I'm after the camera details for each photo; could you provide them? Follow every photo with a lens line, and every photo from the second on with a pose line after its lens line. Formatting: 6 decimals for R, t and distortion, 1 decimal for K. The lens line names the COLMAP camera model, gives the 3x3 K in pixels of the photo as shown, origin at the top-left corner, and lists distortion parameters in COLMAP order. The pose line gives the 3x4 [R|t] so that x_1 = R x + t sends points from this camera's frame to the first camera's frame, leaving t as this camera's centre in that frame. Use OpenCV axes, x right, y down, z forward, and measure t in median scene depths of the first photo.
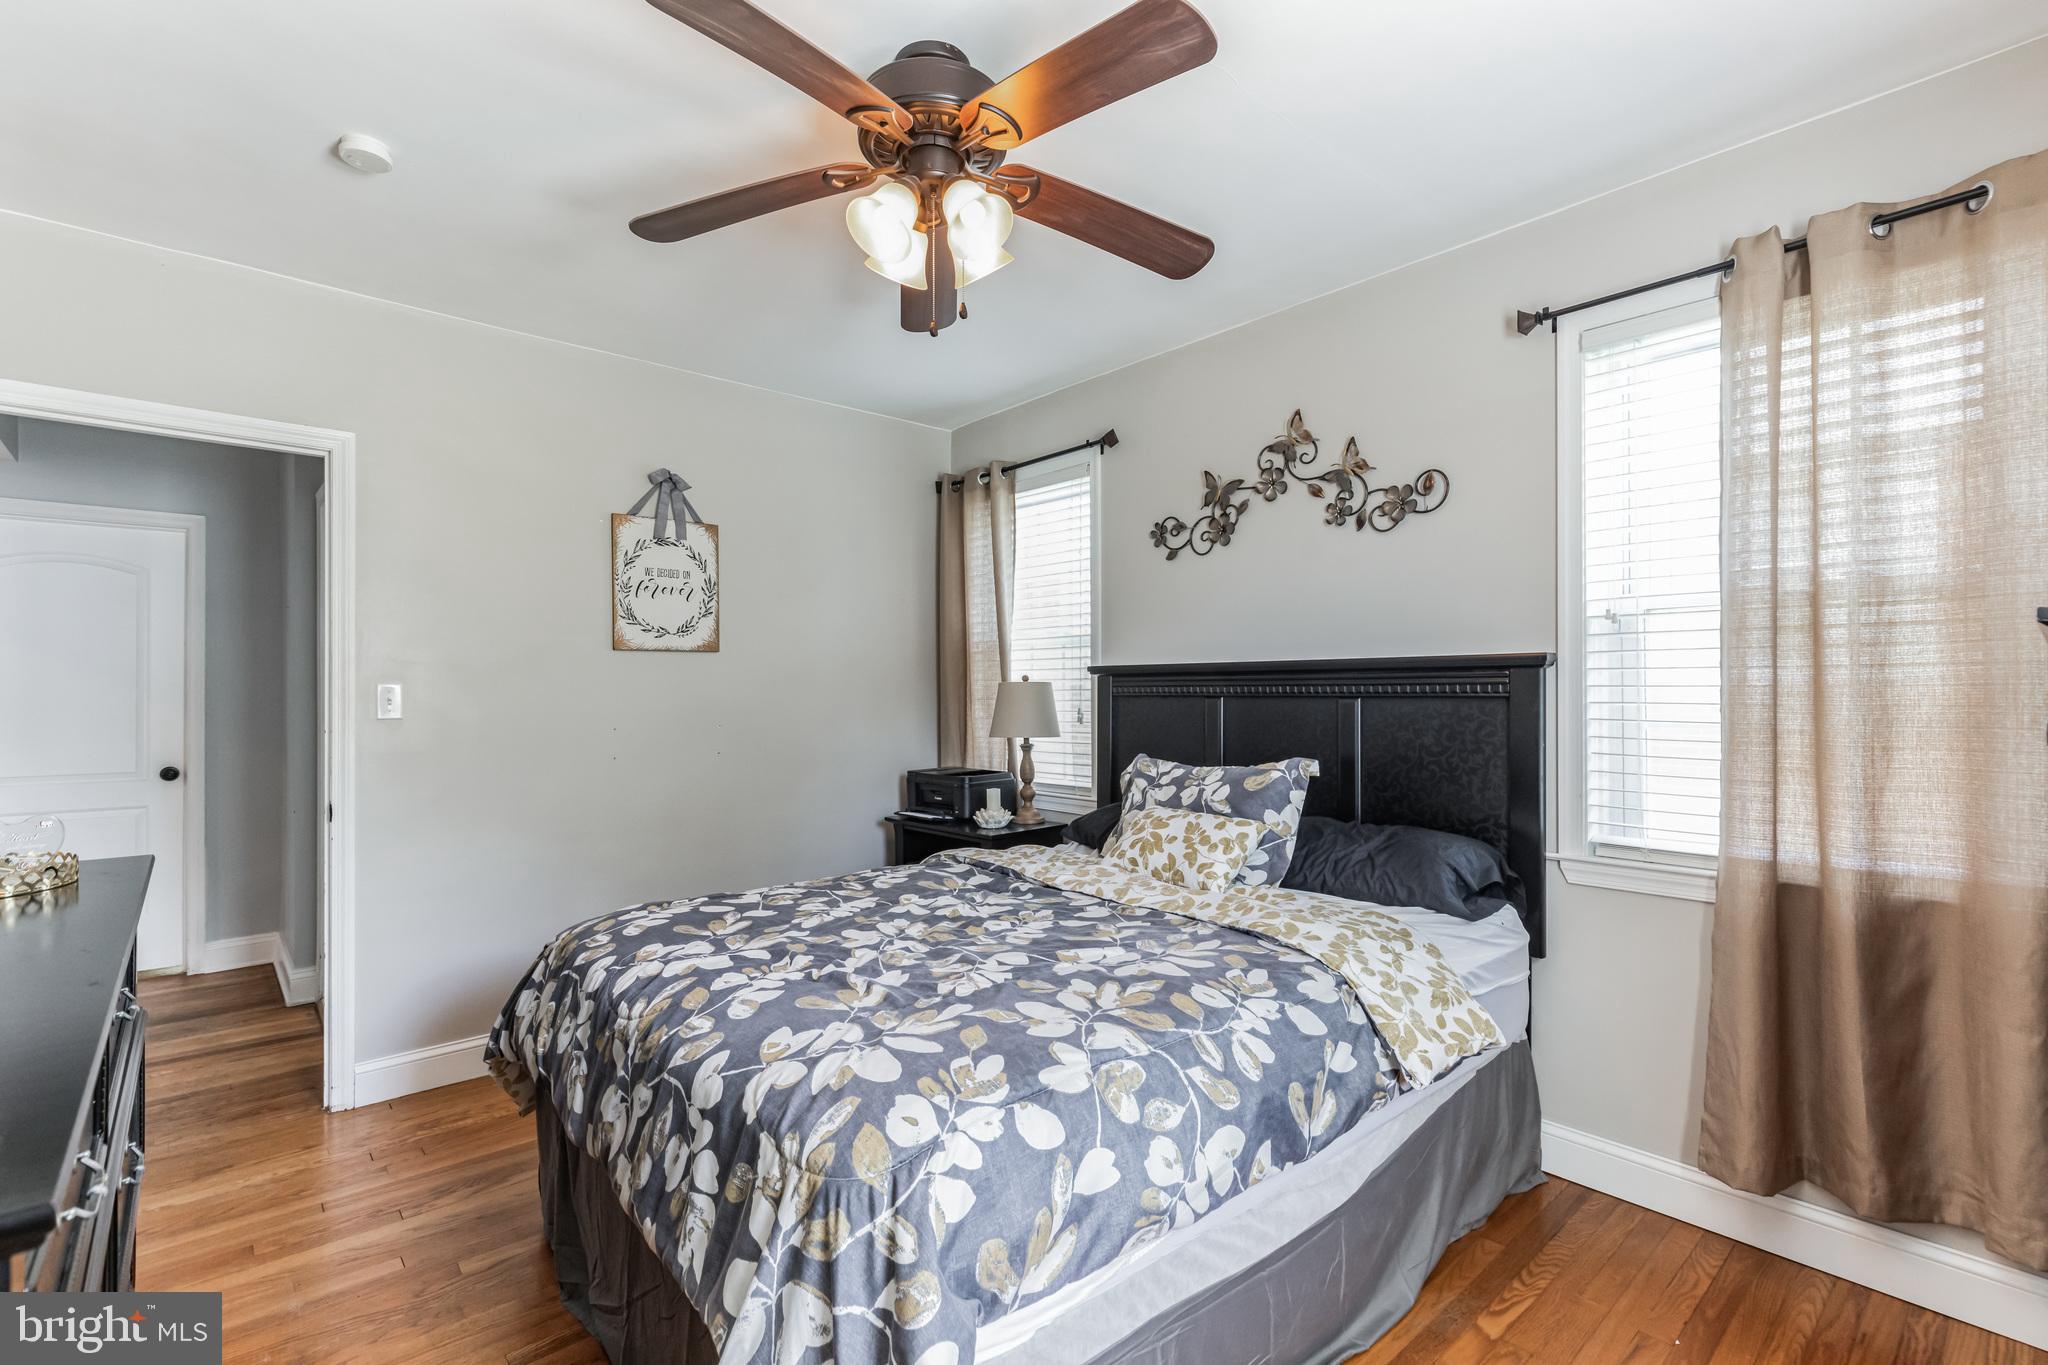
lens RADIAL K [[917.0, 0, 1028.3], [0, 917.0, 675.1], [0, 0, 1]] dist [0.005428, -0.000454]
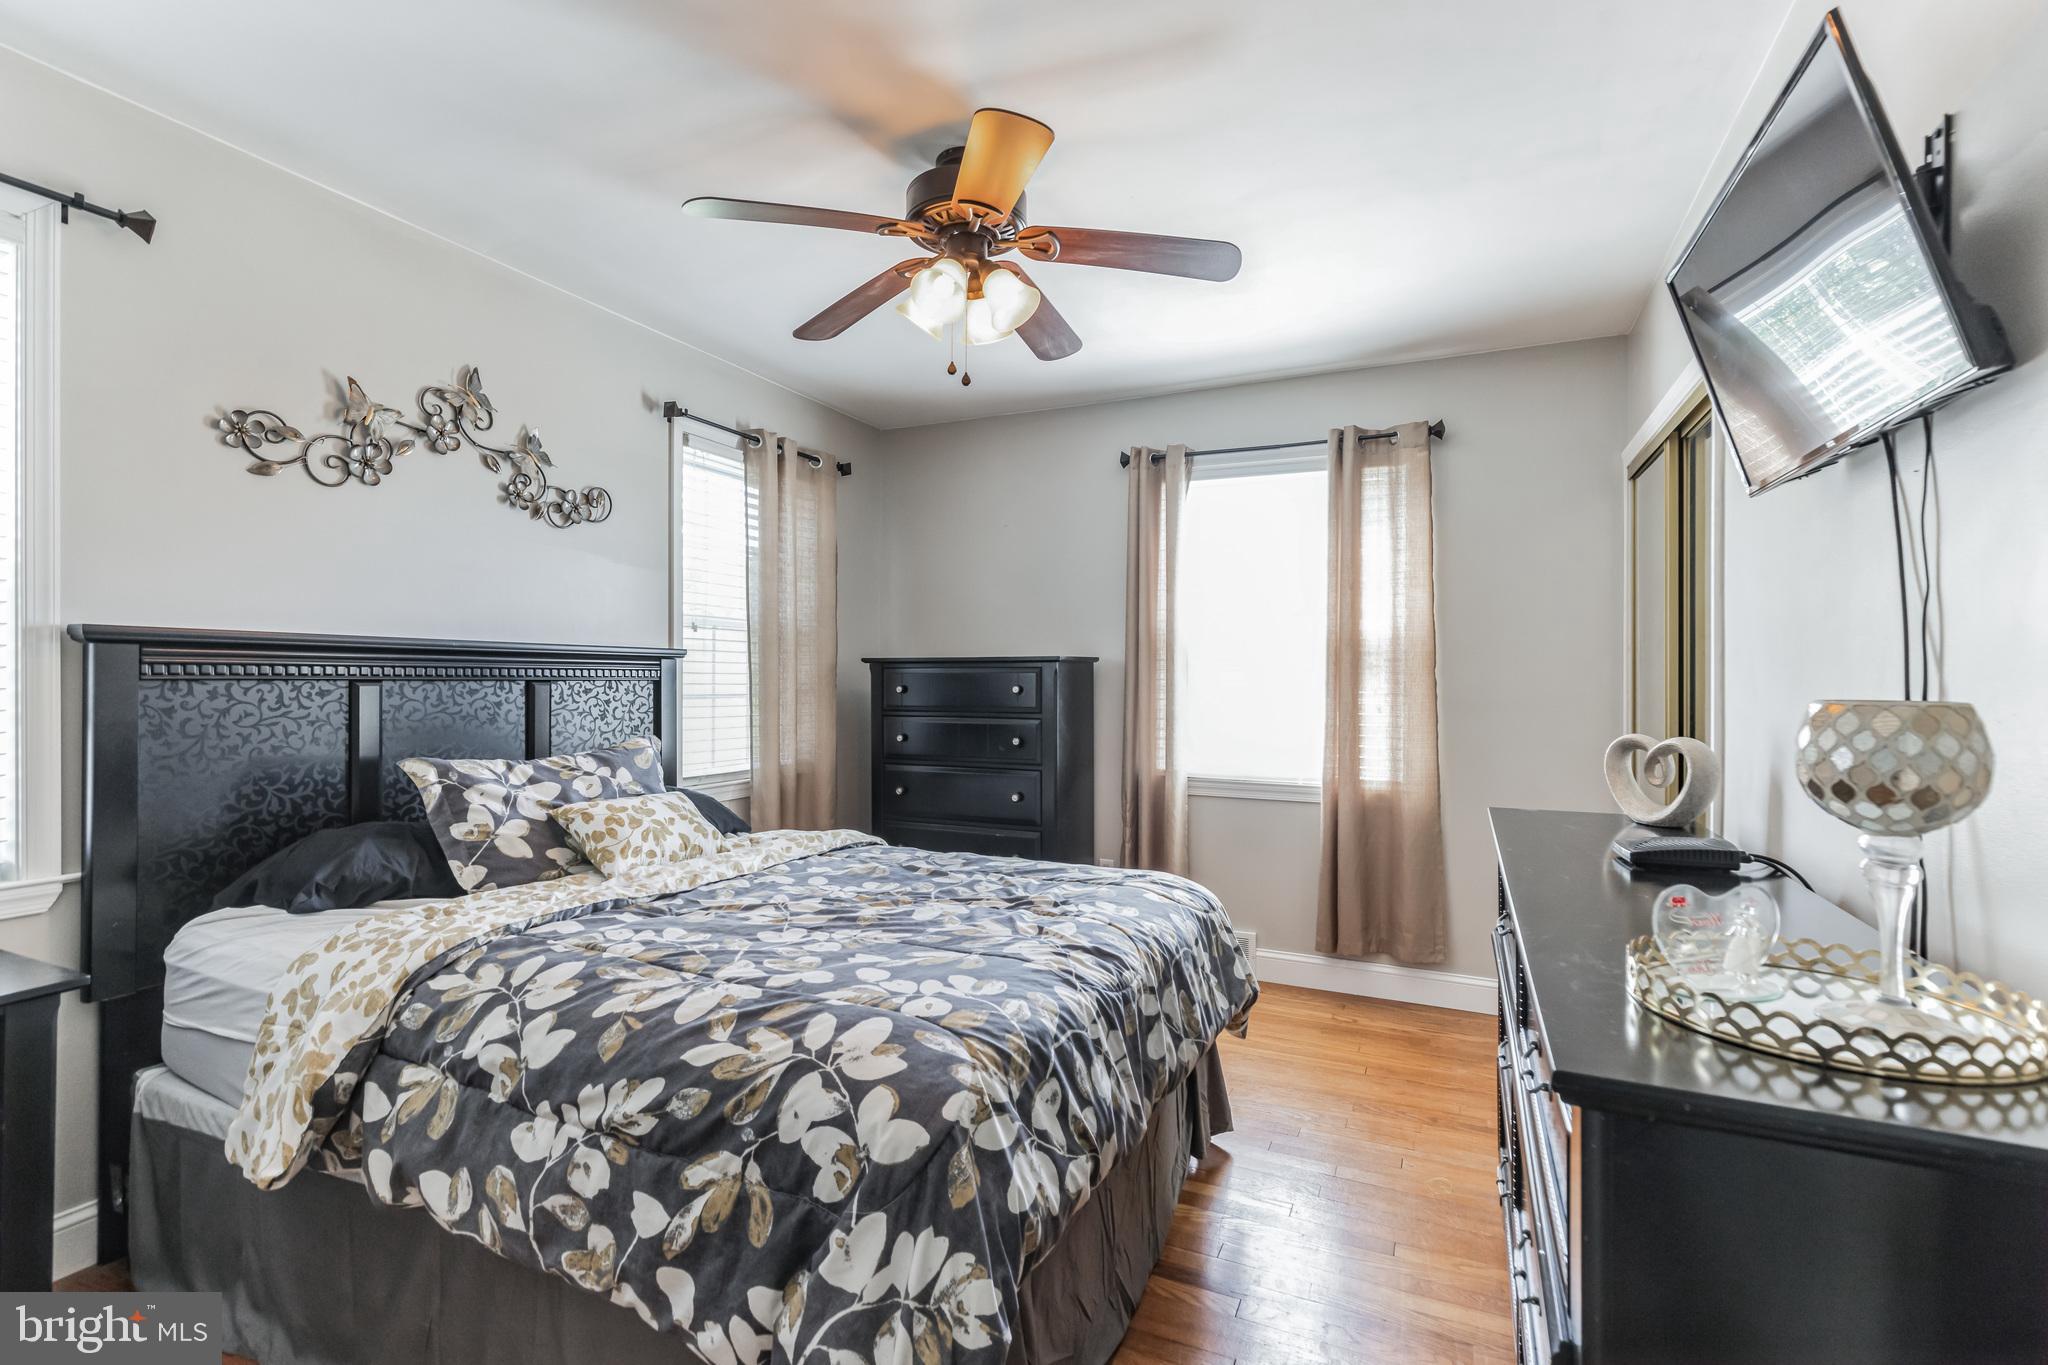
lens RADIAL K [[917.0, 0, 1028.3], [0, 917.0, 675.1], [0, 0, 1]] dist [0.005428, -0.000454]
pose [[-0.393362, -0.000693, 0.919383, -0.786302], [-0.025674, 0.999618, -0.010232, 0.013457], [-0.919025, -0.027629, -0.393230, 0.867784]]
